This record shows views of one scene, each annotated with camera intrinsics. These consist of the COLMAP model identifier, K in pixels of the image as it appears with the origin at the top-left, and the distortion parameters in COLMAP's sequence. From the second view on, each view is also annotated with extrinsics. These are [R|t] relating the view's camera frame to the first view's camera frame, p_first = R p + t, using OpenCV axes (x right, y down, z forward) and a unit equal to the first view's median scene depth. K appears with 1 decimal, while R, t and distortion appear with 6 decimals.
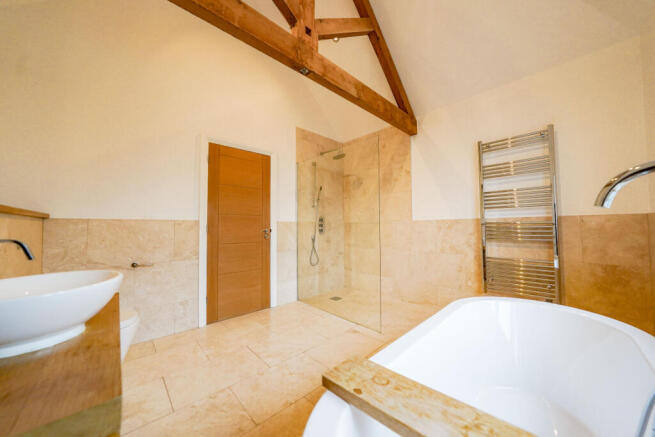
lens RADIAL K [[230.1, 0, 327.9], [0, 230.1, 219.2], [0, 0, 1]] dist [-0.017870, 0.001541]
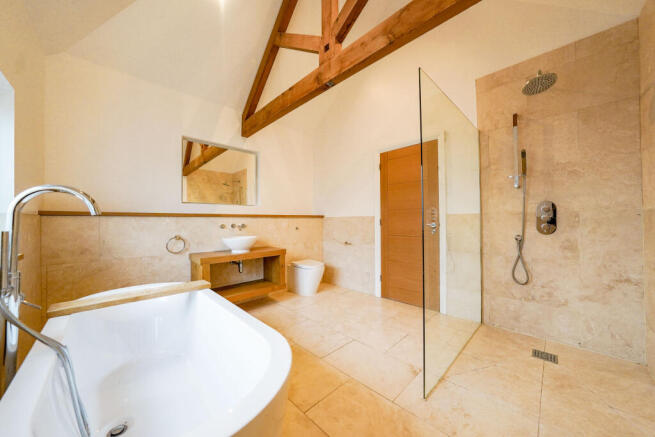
lens RADIAL K [[230.1, 0, 328.0], [0, 230.1, 219.0], [0, 0, 1]] dist [-0.017870, 0.001541]
pose [[0.013095, -0.002287, -0.999912, 0.650052], [0.043644, 0.999046, -0.001713, 0.011164], [0.998961, -0.043618, 0.013182, 0.601667]]
